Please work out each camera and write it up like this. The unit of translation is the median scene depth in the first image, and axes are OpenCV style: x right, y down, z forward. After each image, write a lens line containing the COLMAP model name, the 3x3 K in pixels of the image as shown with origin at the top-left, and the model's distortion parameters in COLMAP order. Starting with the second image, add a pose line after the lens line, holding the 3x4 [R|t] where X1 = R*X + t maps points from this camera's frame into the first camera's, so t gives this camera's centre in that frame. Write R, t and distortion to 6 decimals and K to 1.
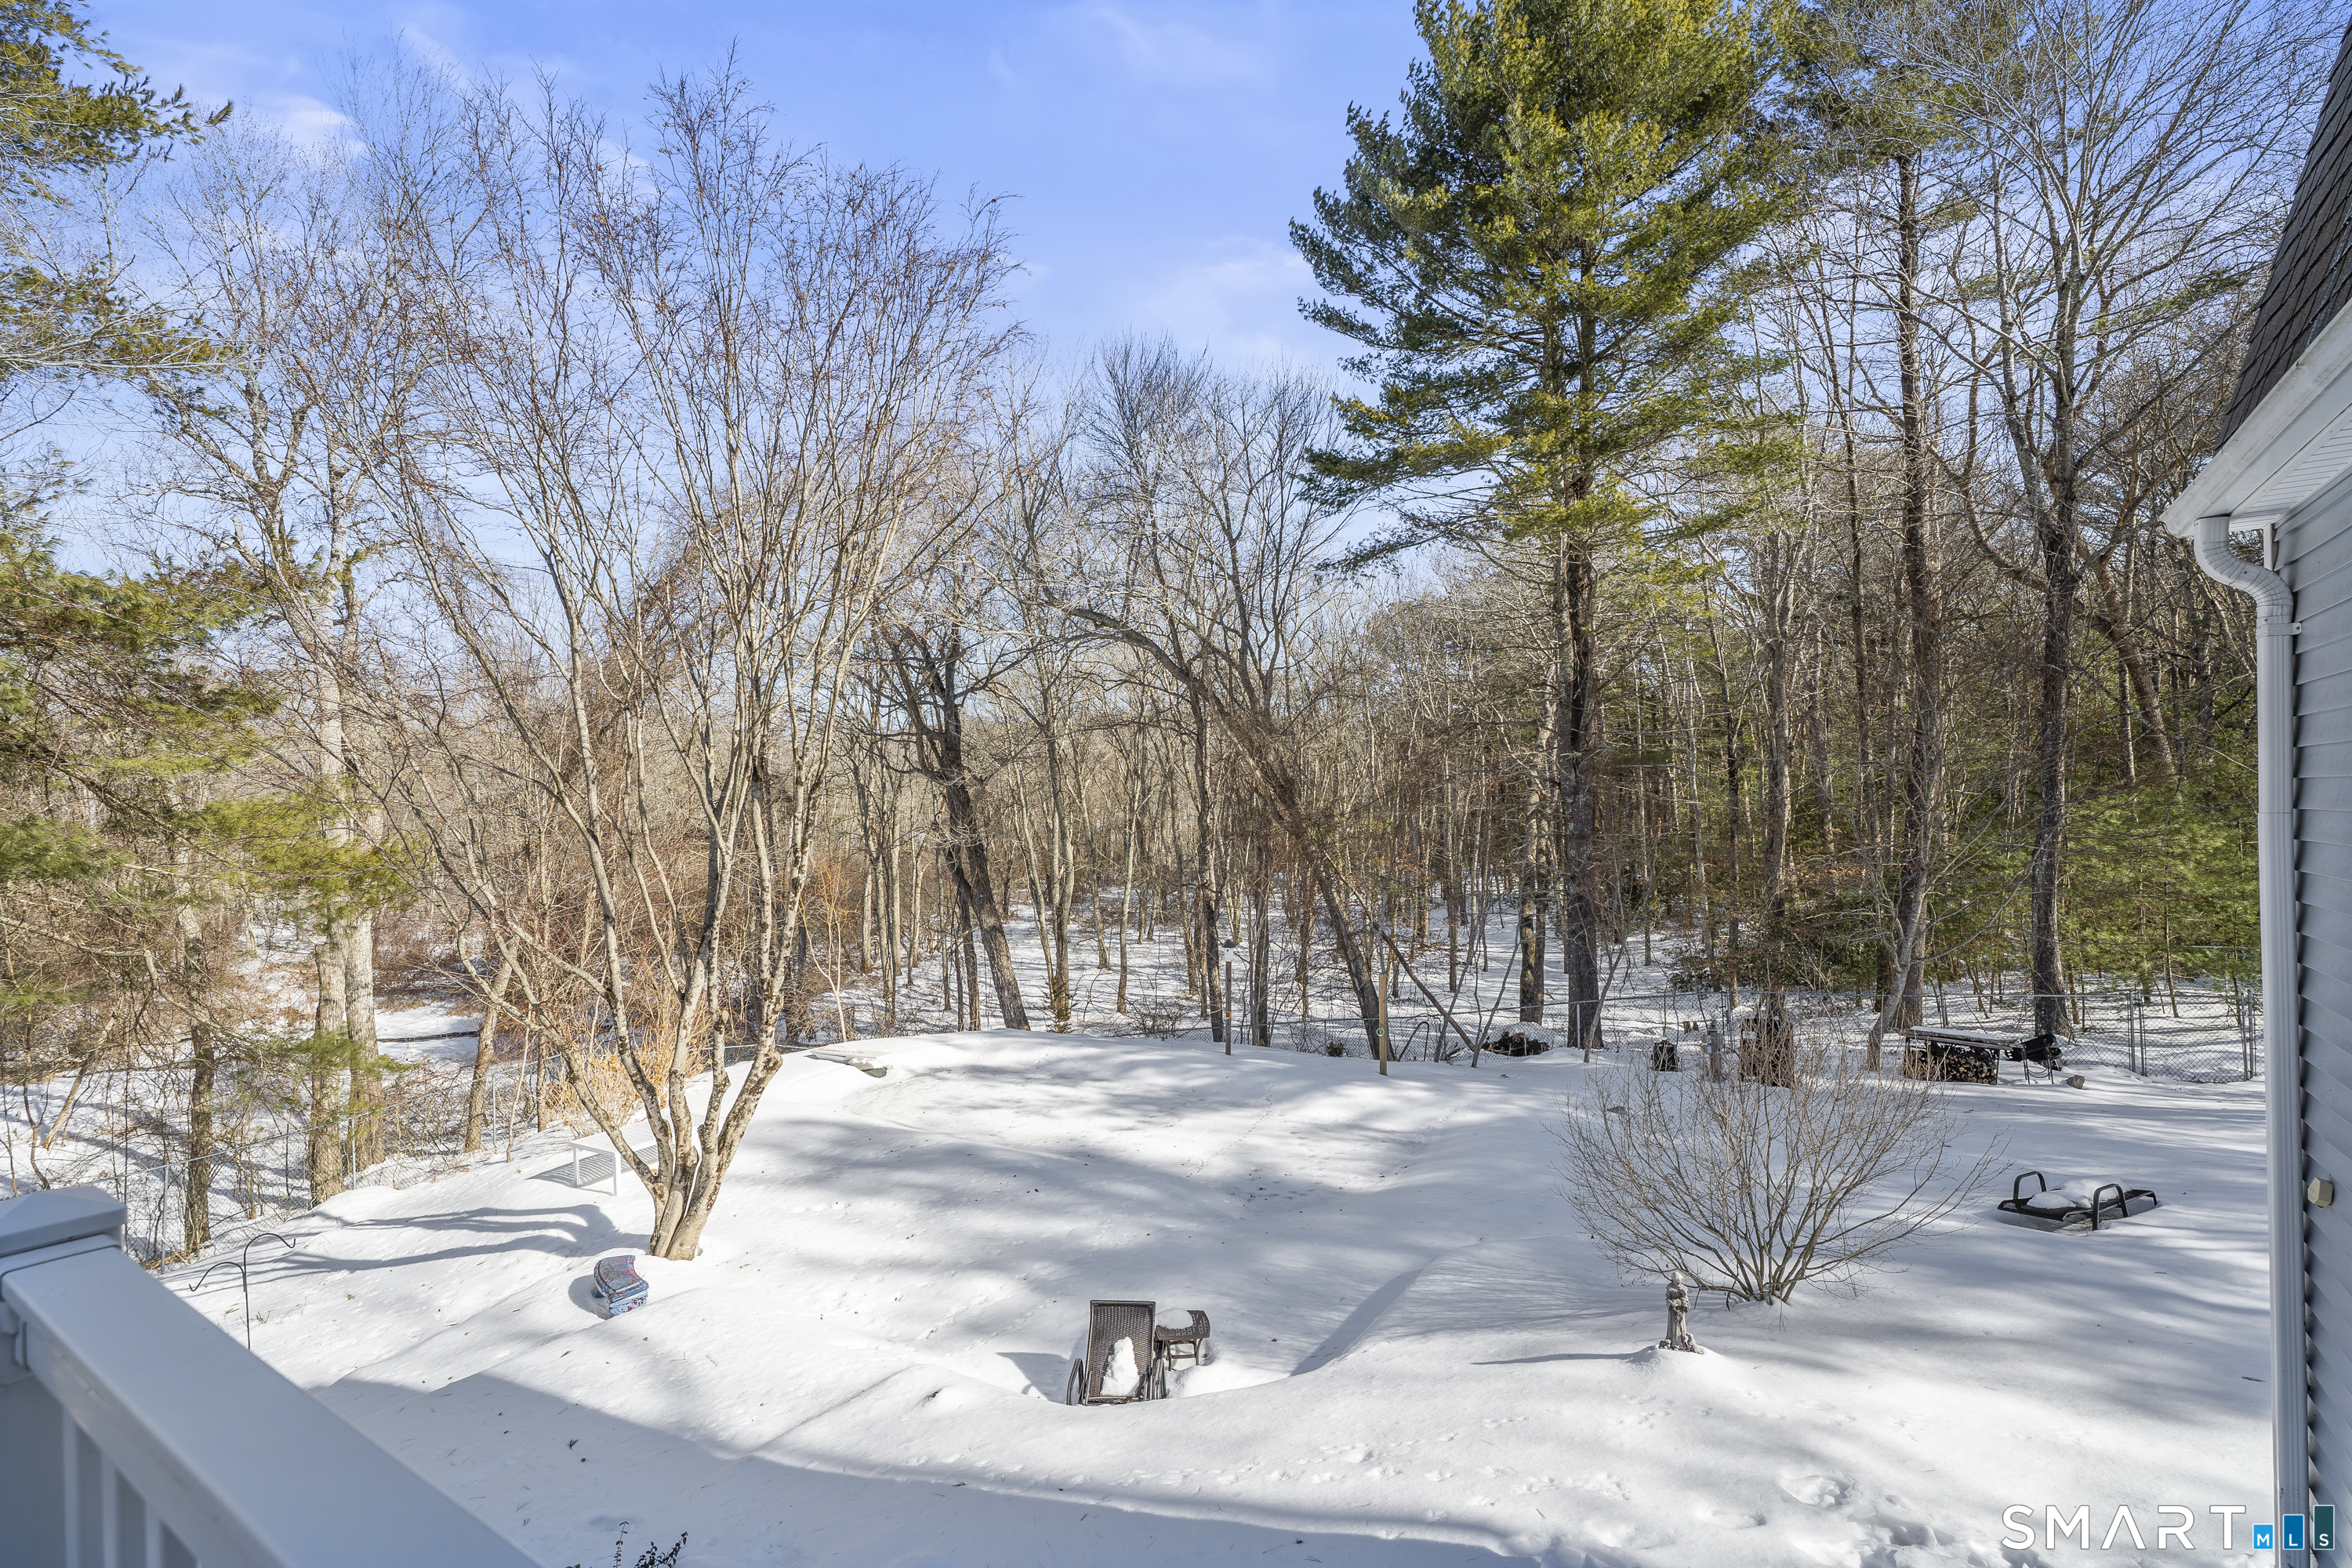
lens RADIAL K [[1139.1, 0, 1174.5], [0, 1139.1, 791.4], [0, 0, 1]] dist [-0.002386, -0.001273]
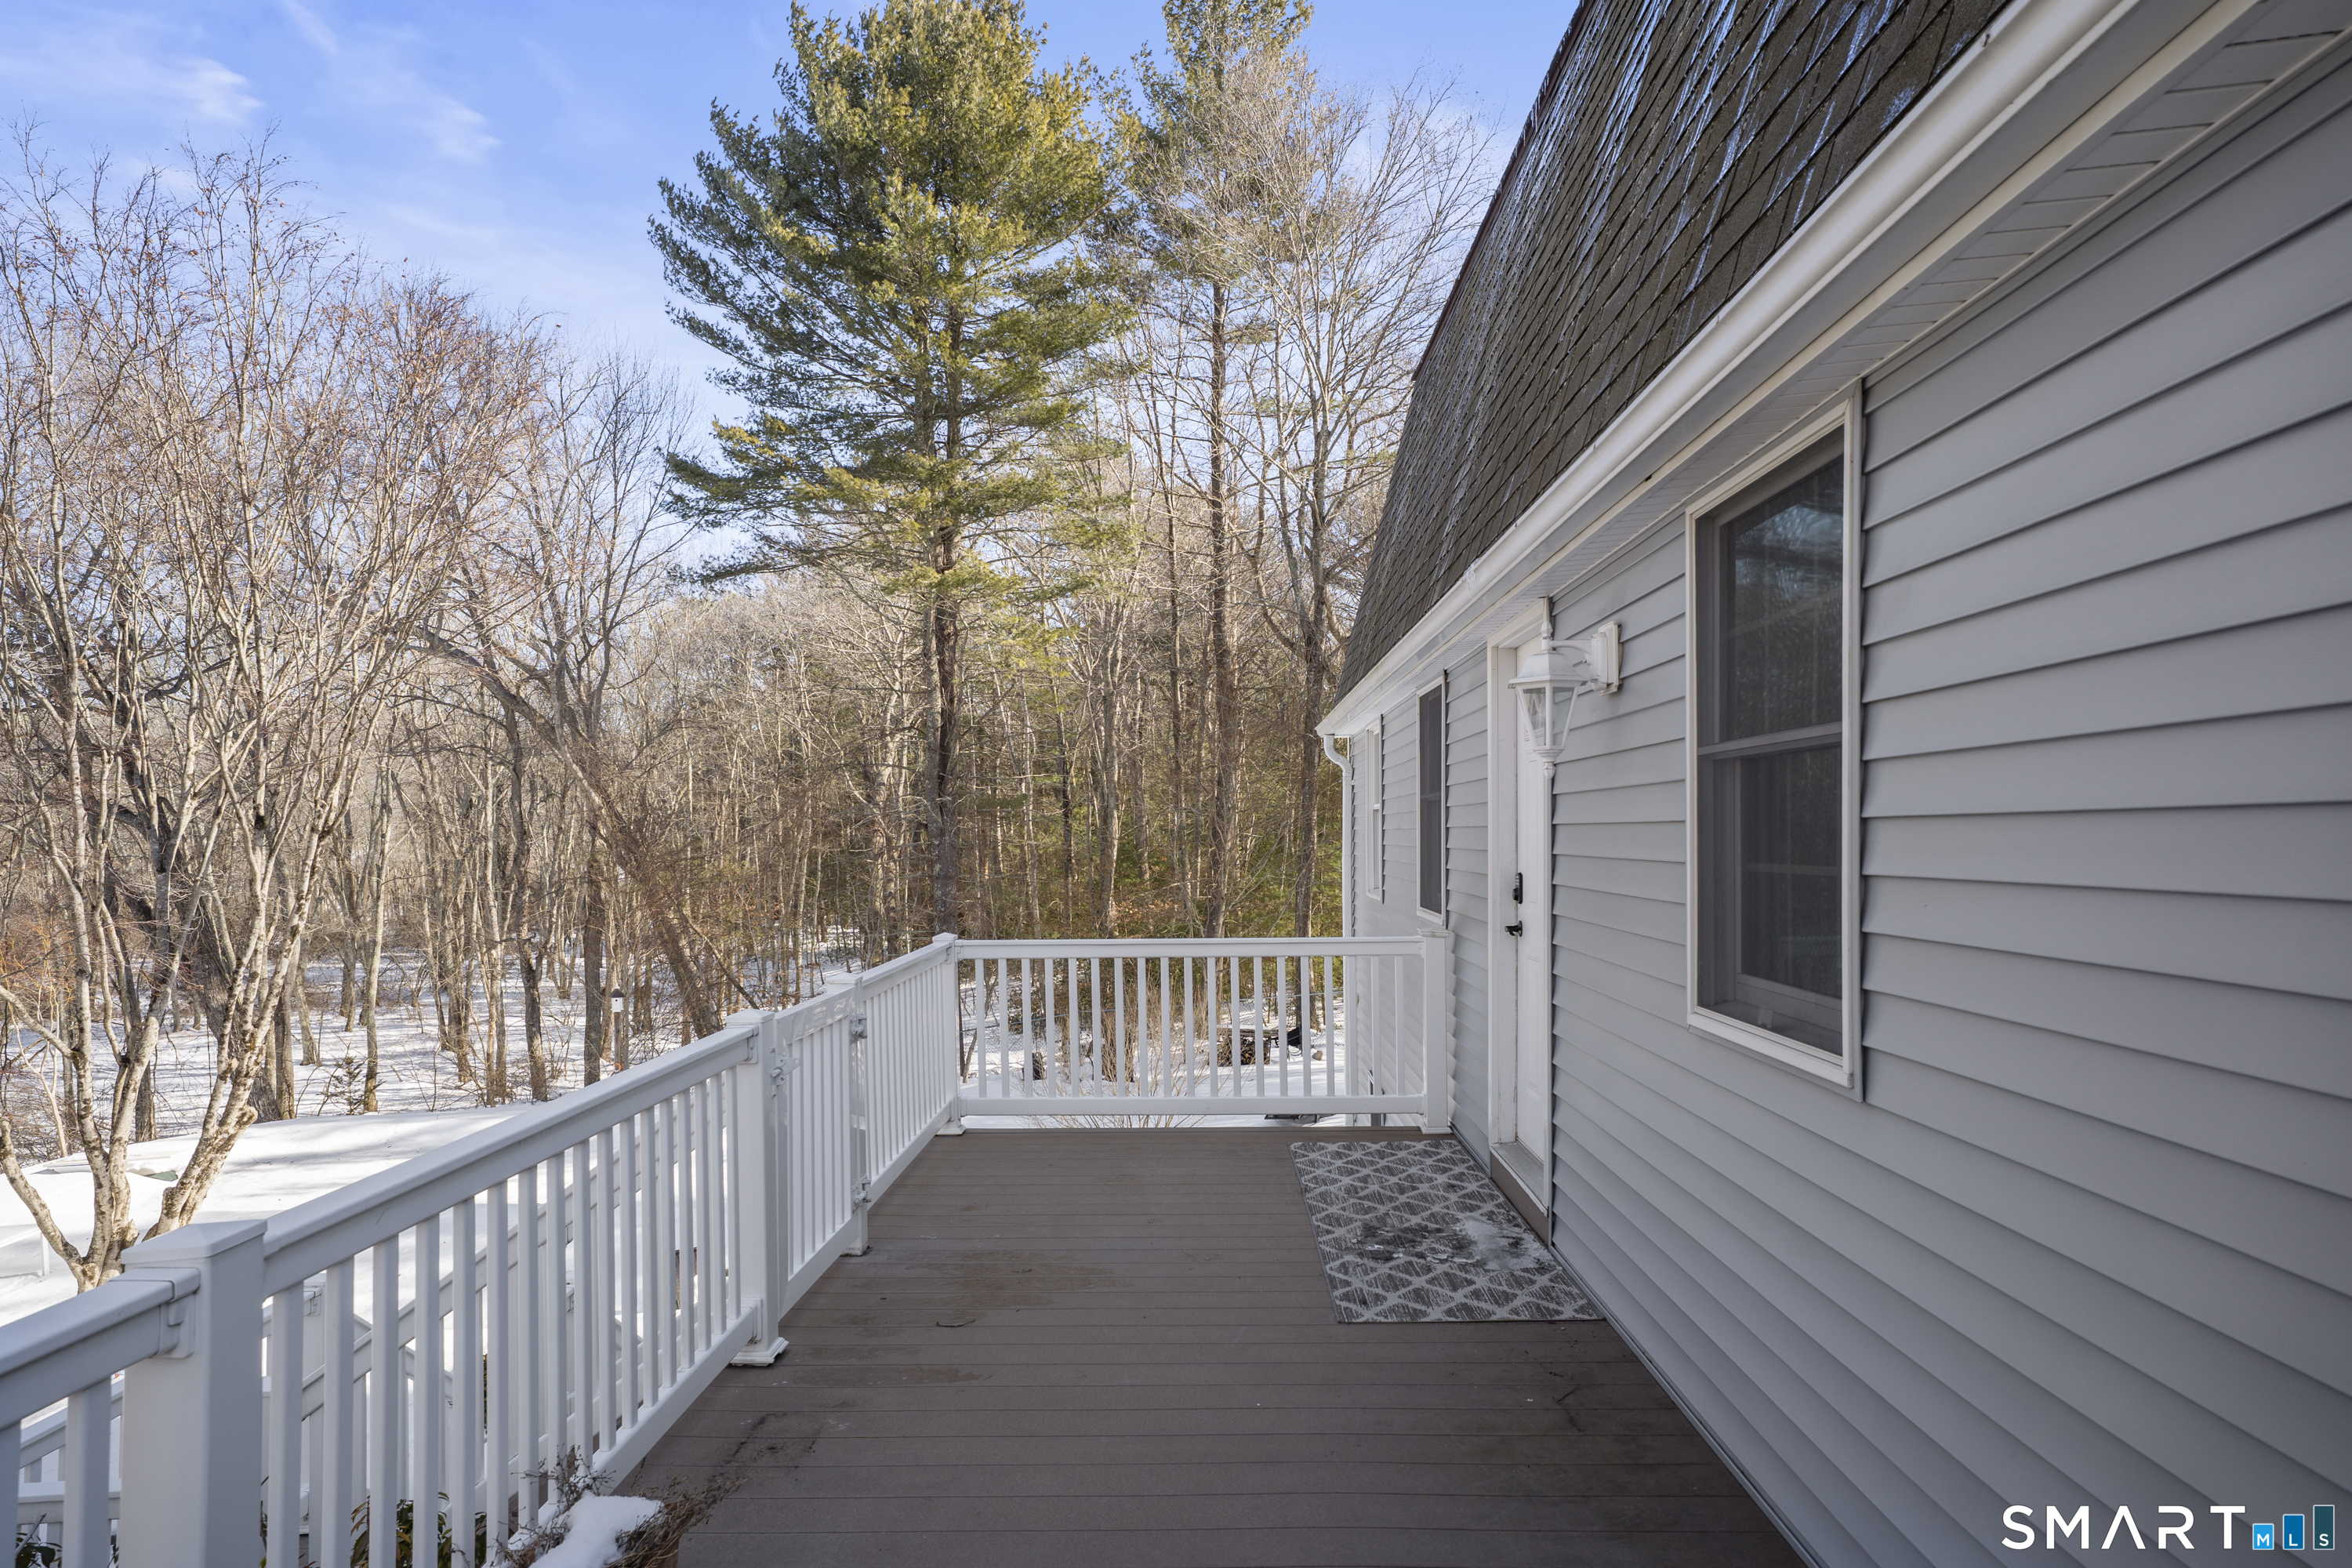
lens RADIAL K [[1355.0, 0, 1175.9], [0, 1355.0, 839.7], [0, 0, 1]] dist [0.000500, 0.000075]
pose [[0.855325, -0.001516, 0.518089, -0.104195], [-0.003100, 0.999963, 0.008044, -0.005260], [-0.518082, -0.008486, 0.855289, -0.163573]]
